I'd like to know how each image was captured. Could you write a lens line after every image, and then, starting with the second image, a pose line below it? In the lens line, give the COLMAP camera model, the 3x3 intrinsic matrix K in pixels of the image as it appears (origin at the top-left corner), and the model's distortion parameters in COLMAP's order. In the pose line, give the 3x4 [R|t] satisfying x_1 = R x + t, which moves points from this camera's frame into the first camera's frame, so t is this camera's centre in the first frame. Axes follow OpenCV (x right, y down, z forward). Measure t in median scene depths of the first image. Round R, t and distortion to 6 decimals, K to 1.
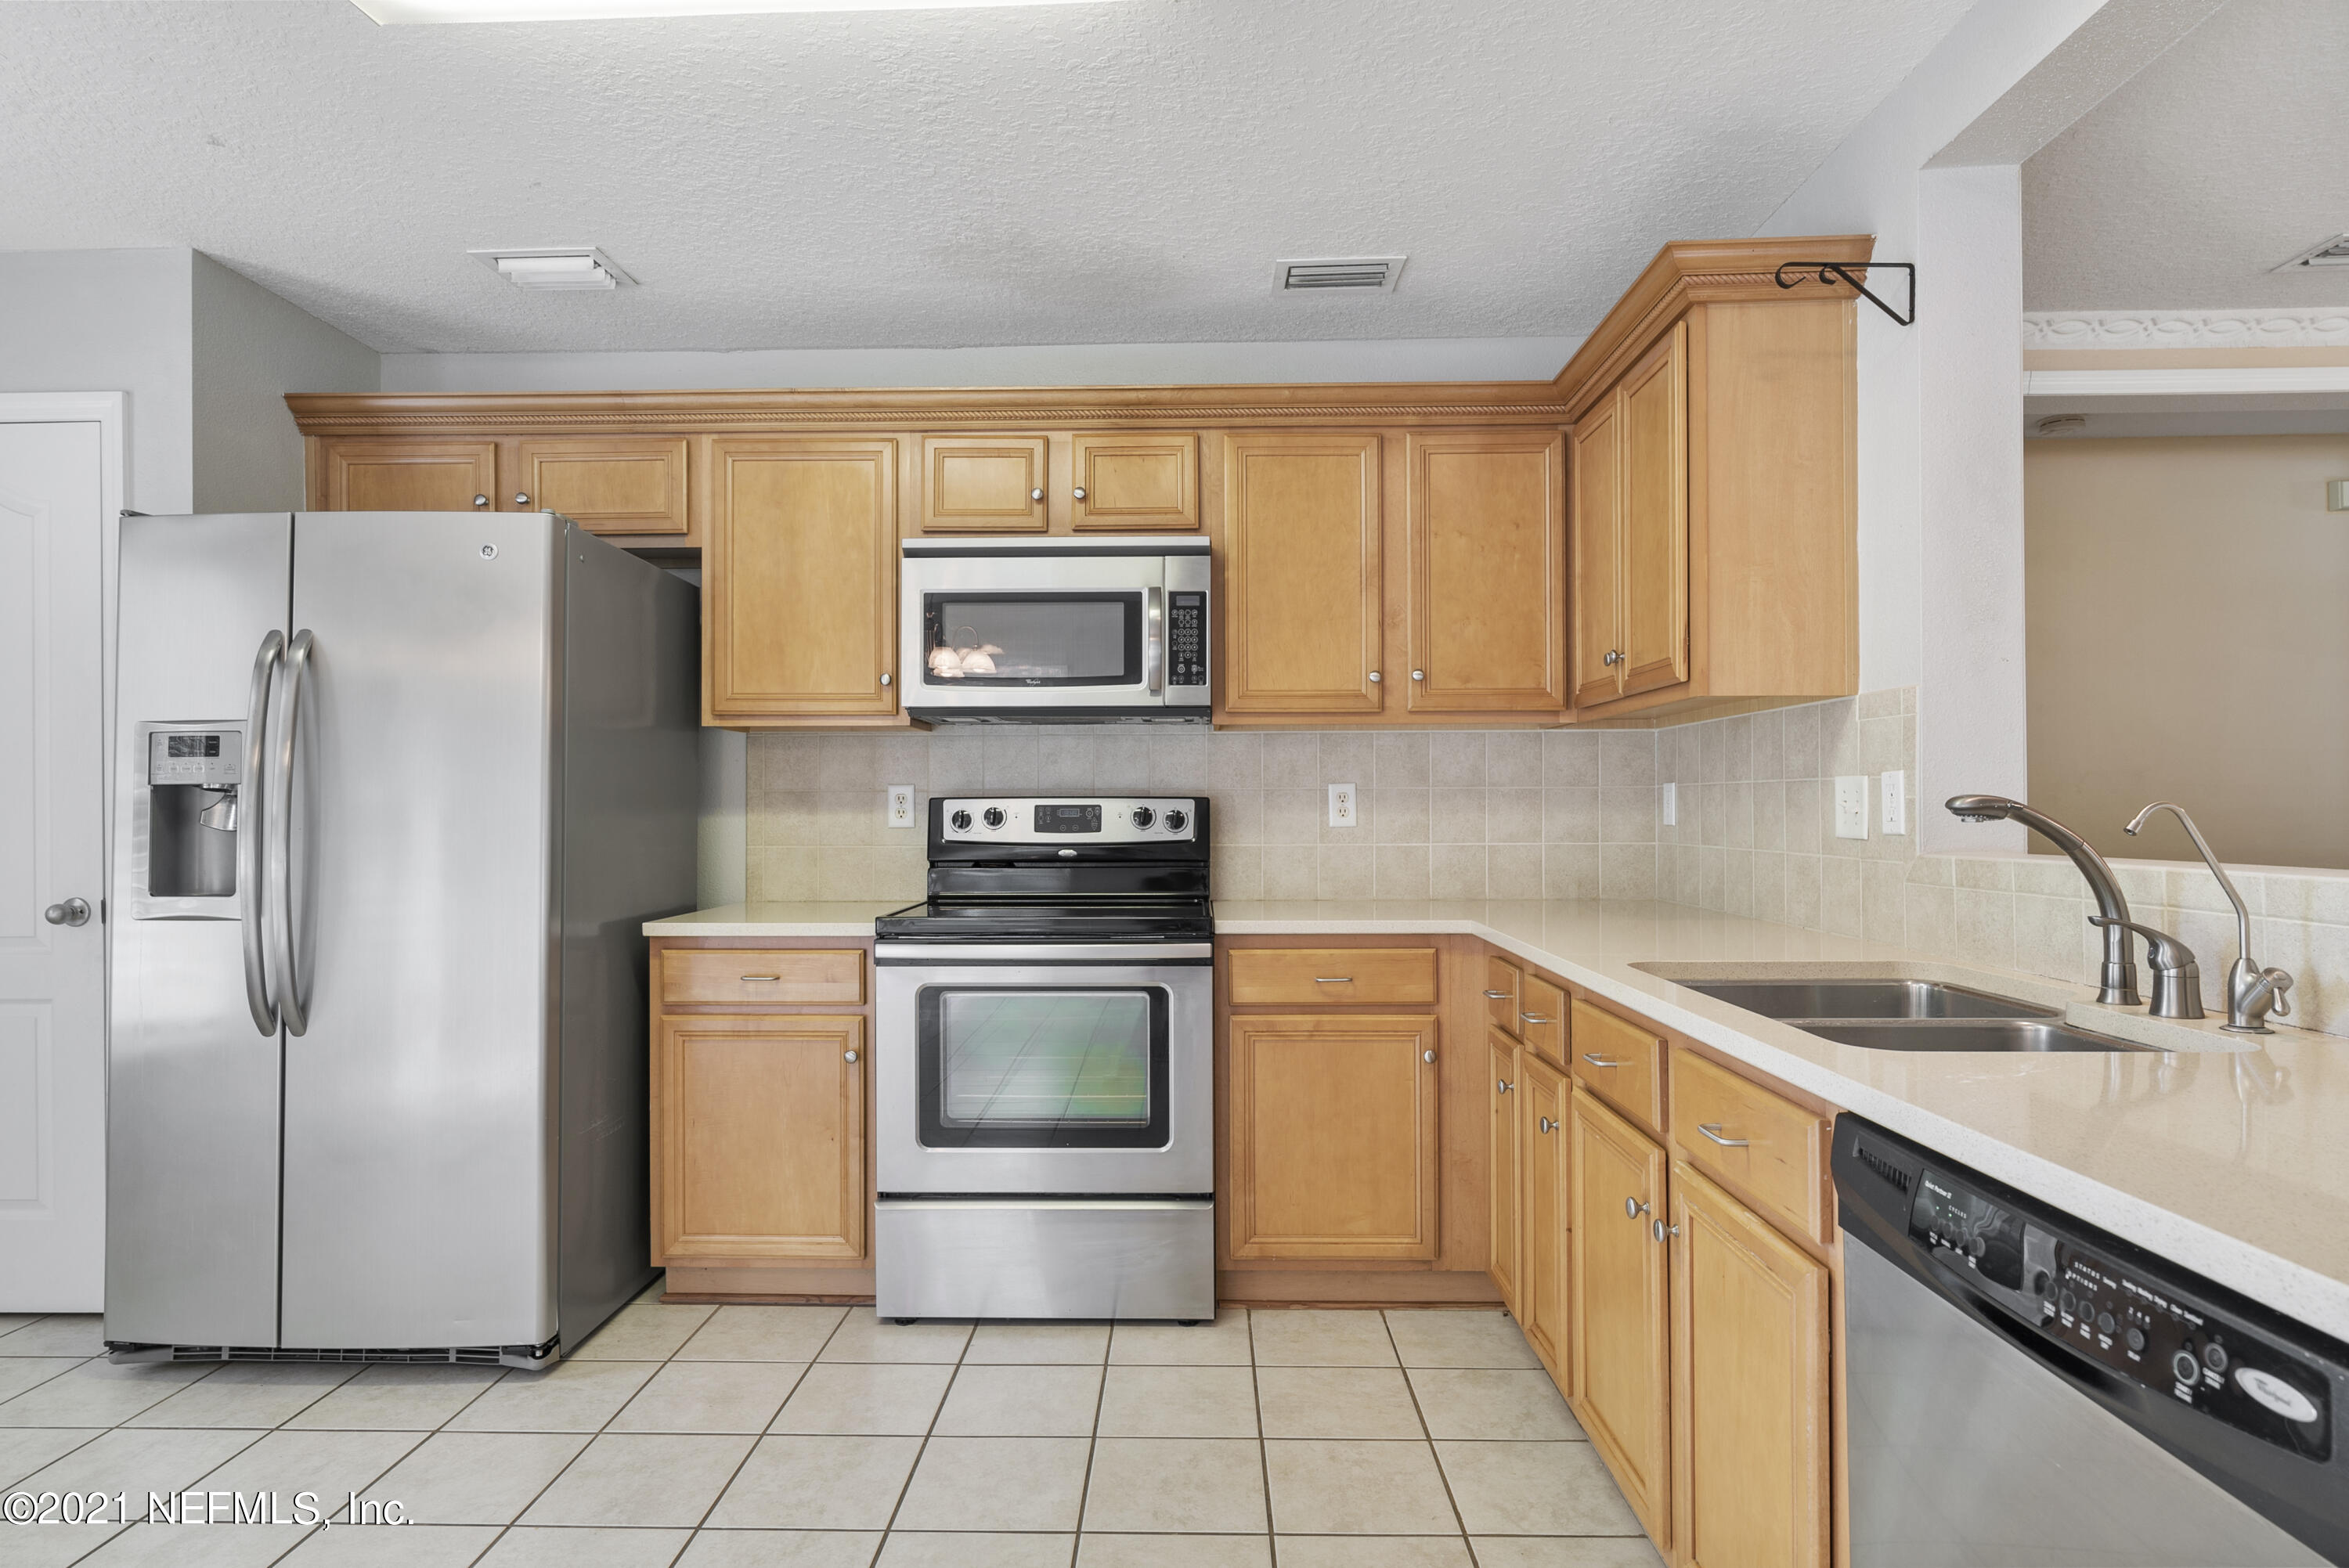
lens RADIAL K [[1281.5, 0, 1173.1], [0, 1281.5, 796.7], [0, 0, 1]] dist [-0.001571, 0.001567]
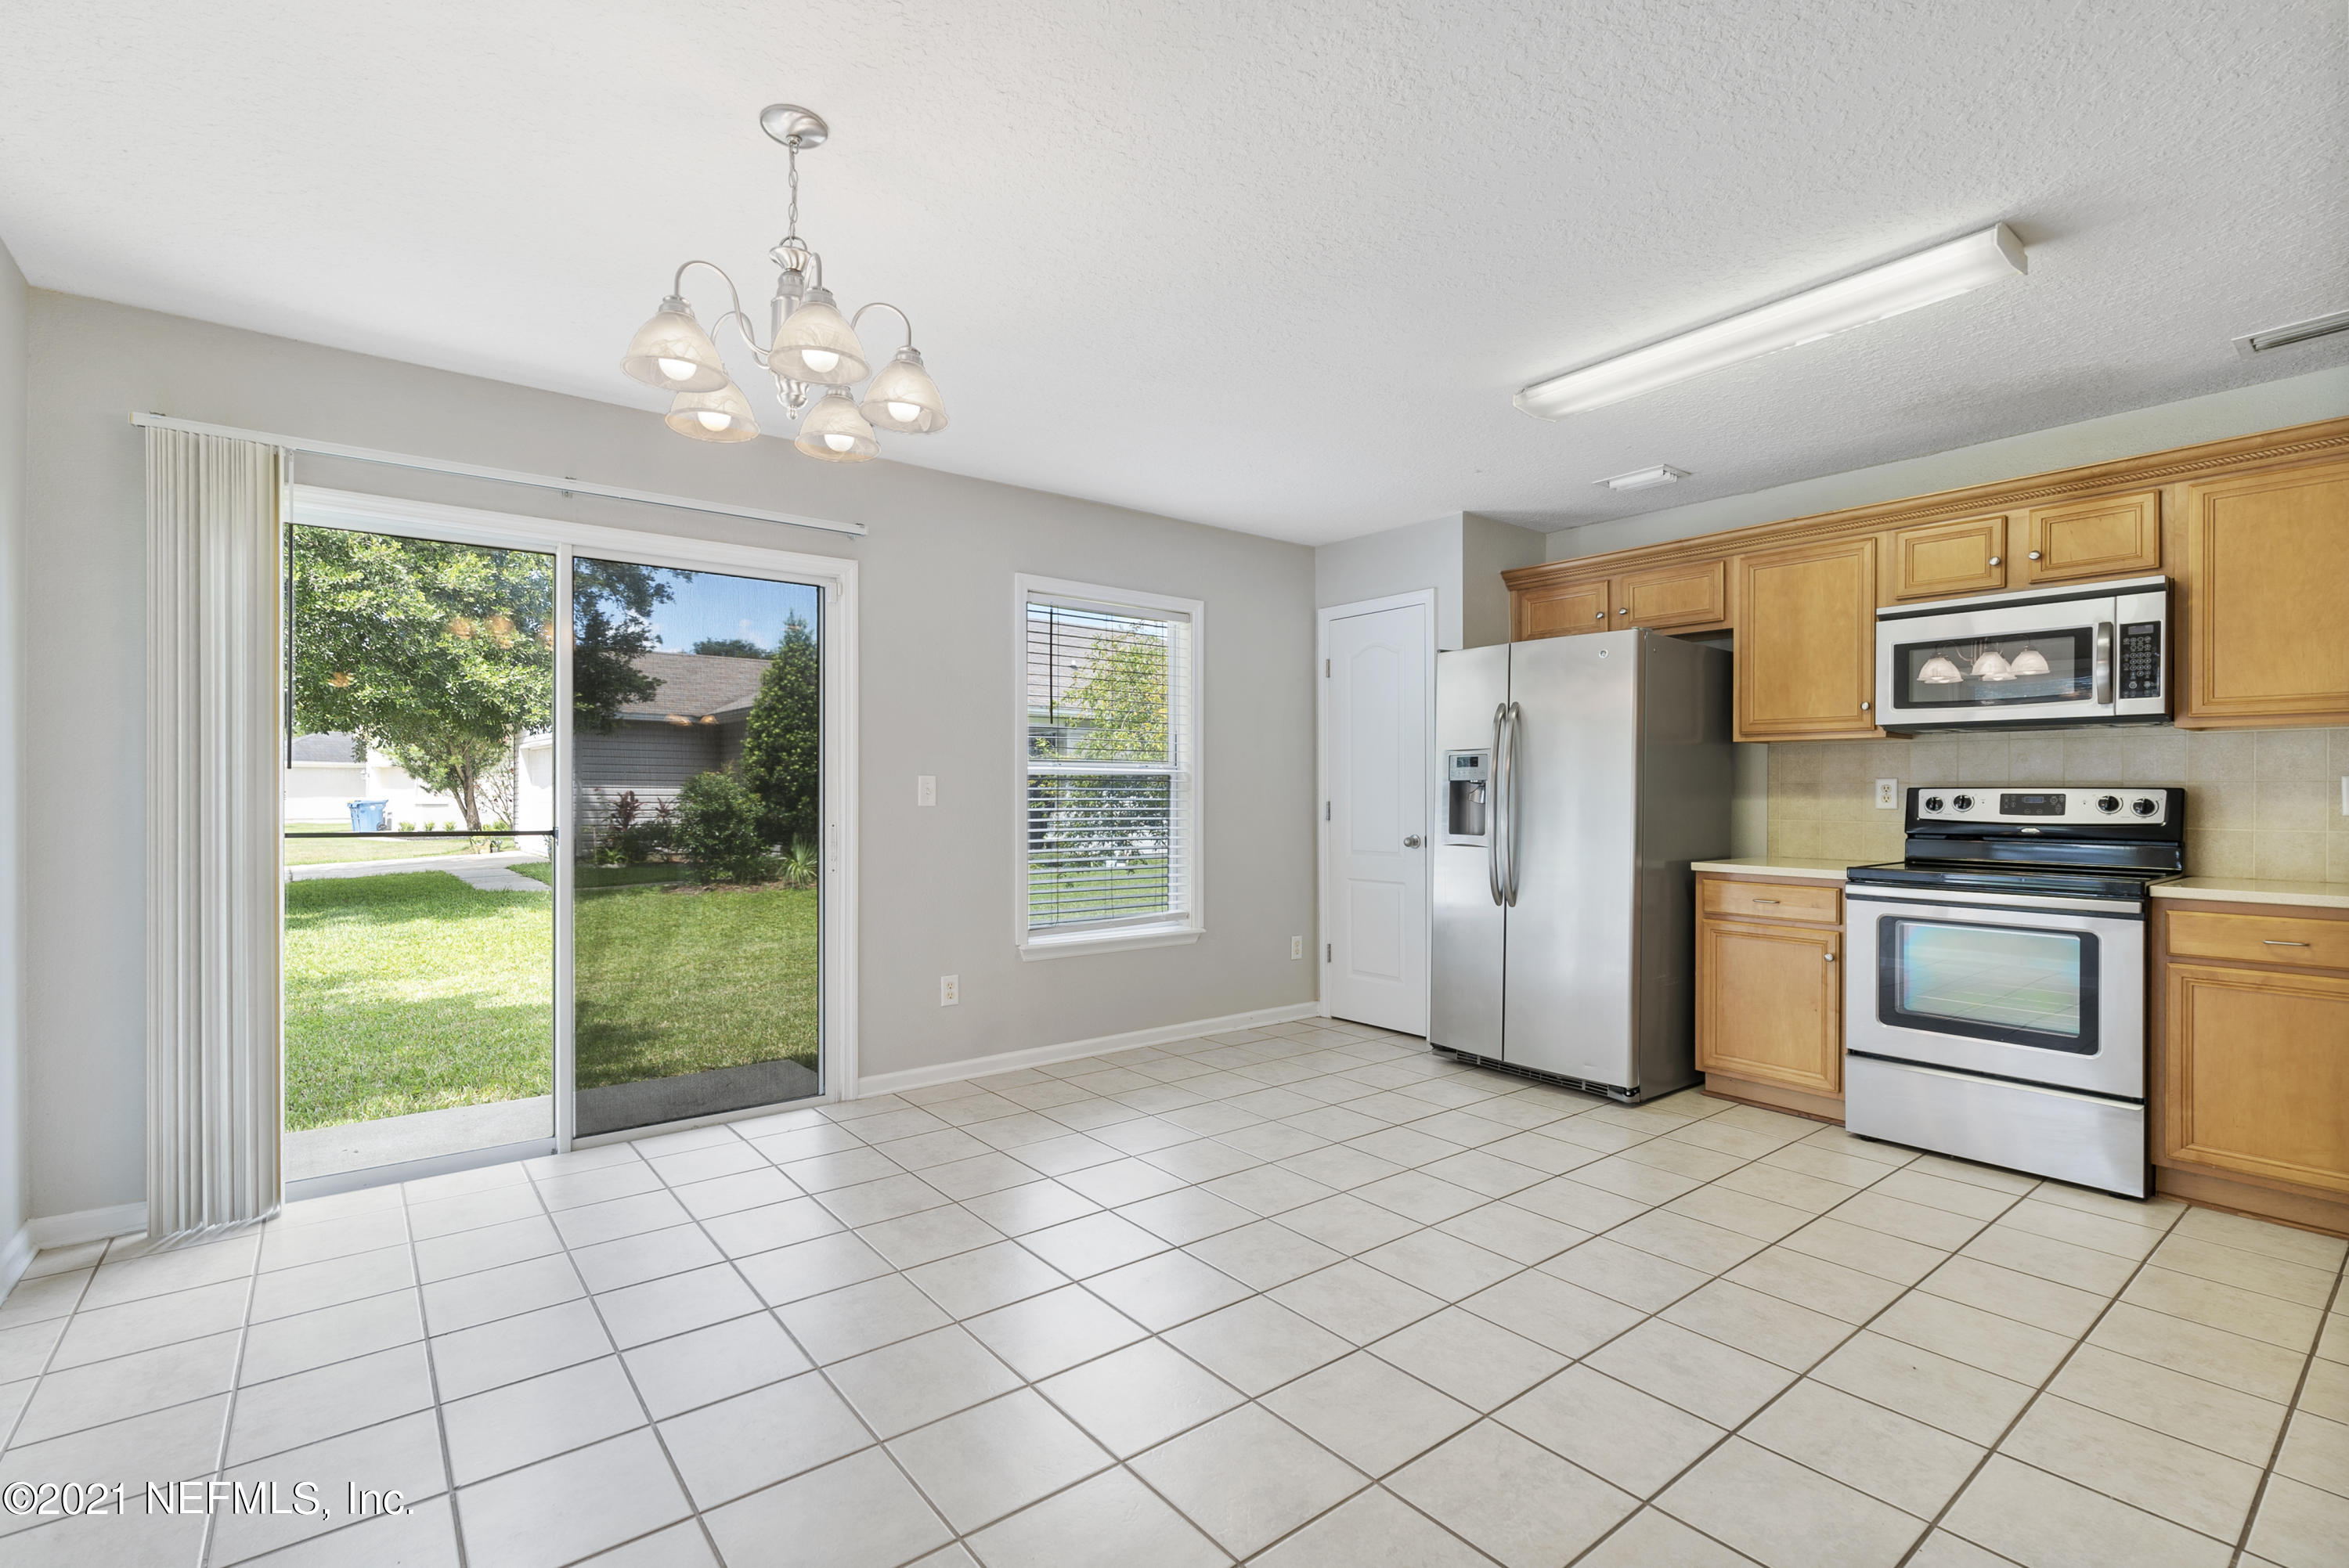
lens RADIAL K [[1071.1, 0, 1159.3], [0, 1071.1, 790.4], [0, 0, 1]] dist [-0.008995, 0.003965]
pose [[0.631441, 0.005043, -0.775407, 0.222236], [-0.001086, 0.999984, 0.005618, -0.002322], [0.775423, -0.002705, 0.631436, -0.405995]]
